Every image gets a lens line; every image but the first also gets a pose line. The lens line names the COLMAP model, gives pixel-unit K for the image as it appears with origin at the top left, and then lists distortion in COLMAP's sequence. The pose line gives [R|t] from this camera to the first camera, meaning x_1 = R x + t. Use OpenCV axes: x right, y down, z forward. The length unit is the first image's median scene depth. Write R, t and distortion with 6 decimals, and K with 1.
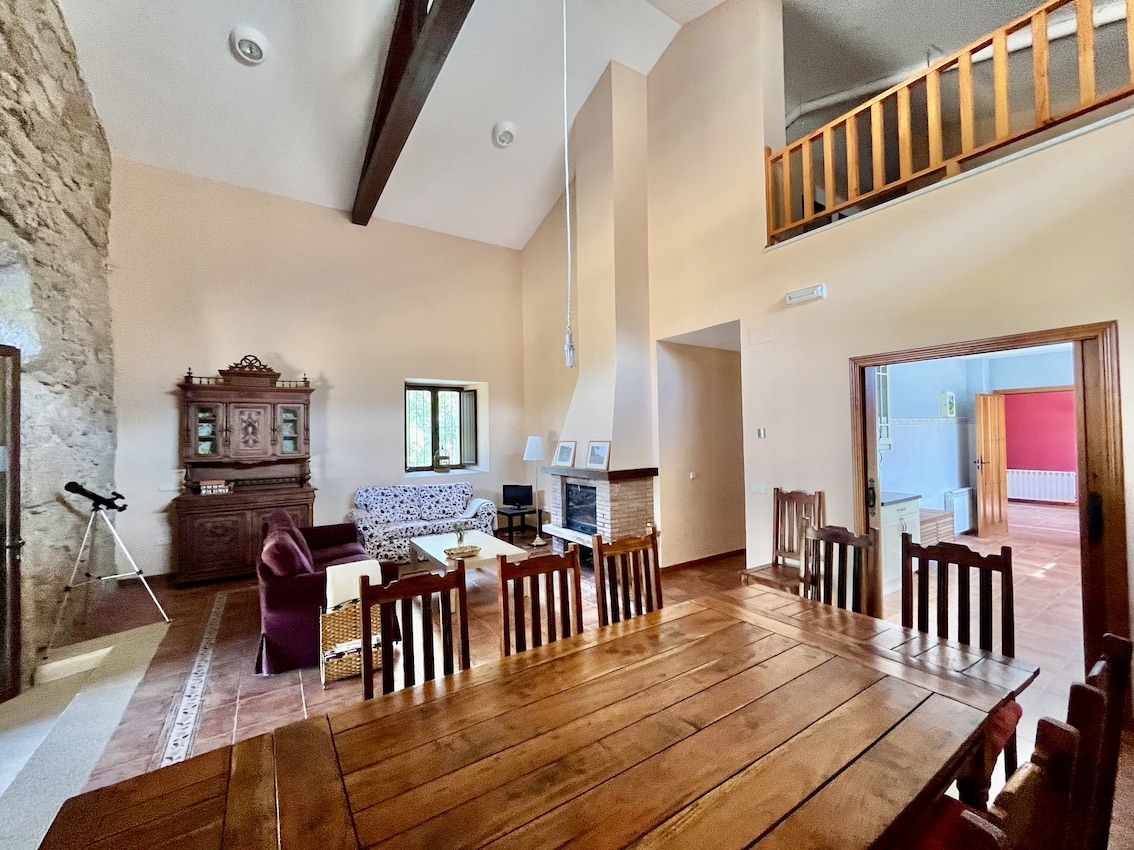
lens RADIAL K [[464.2, 0, 568.4], [0, 464.2, 425.5], [0, 0, 1]] dist [-0.001509, -0.000144]
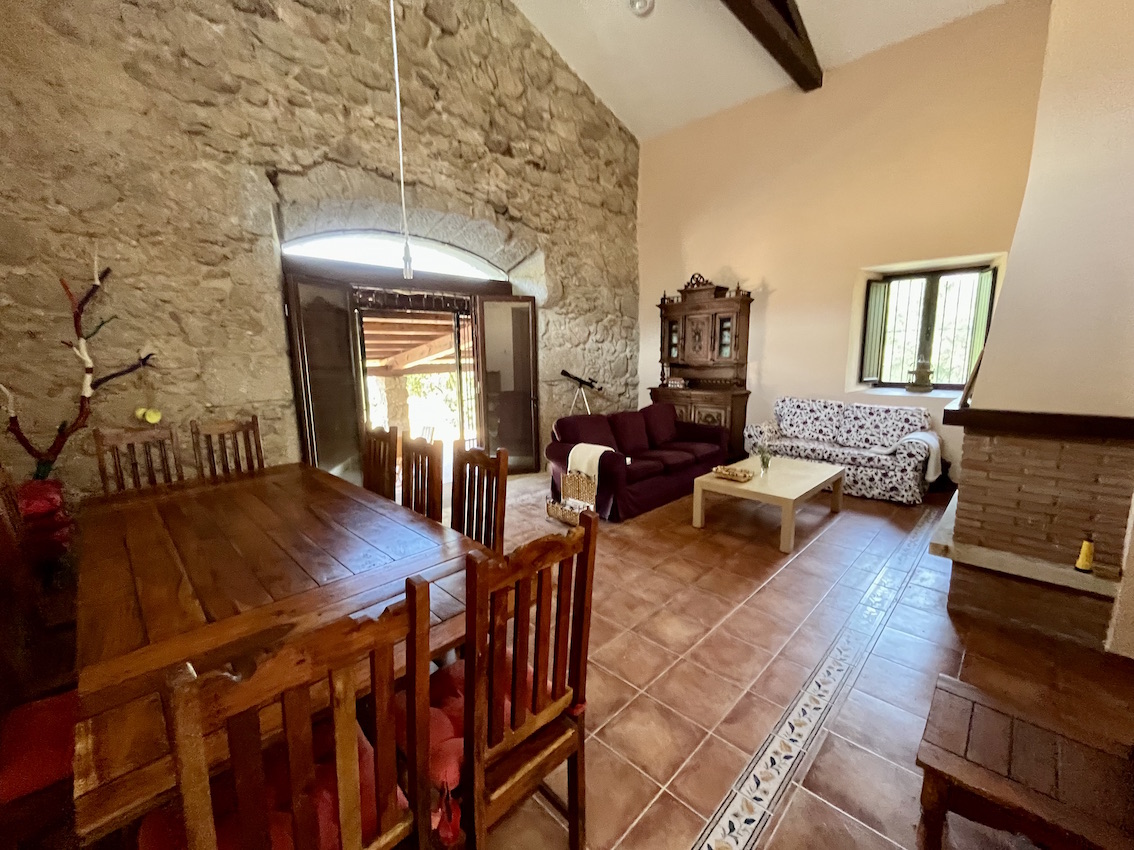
lens RADIAL K [[464.2, 0, 568.4], [0, 464.2, 425.5], [0, 0, 1]] dist [-0.001509, -0.000144]
pose [[0.213102, 0.165960, -0.962832, 0.417994], [0.026477, 0.984125, 0.175491, 0.012422], [0.976671, -0.062891, 0.205325, 0.393709]]
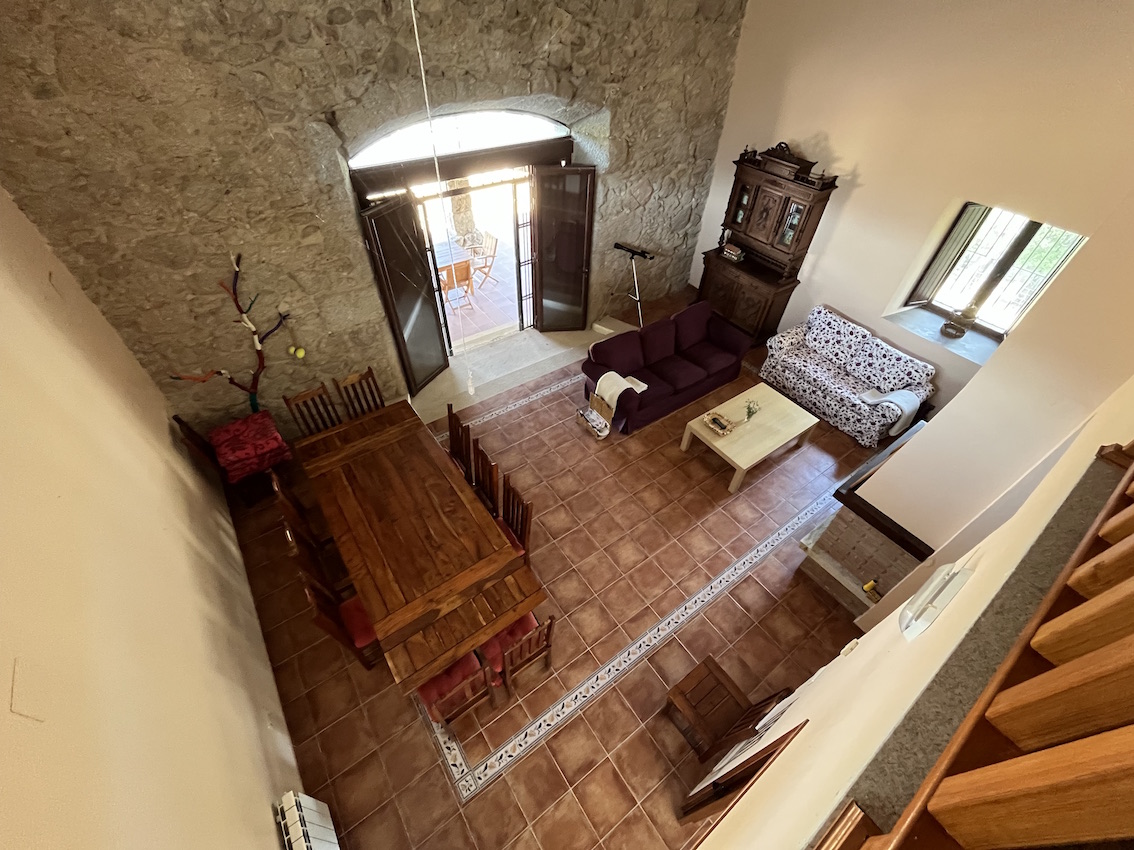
lens RADIAL K [[464.2, 0, 568.4], [0, 464.2, 425.5], [0, 0, 1]] dist [-0.001509, -0.000144]
pose [[0.042616, 0.720371, -0.692278, 0.427335], [-0.011617, 0.693218, 0.720634, -0.424312], [0.999024, -0.022669, 0.037911, 0.445801]]
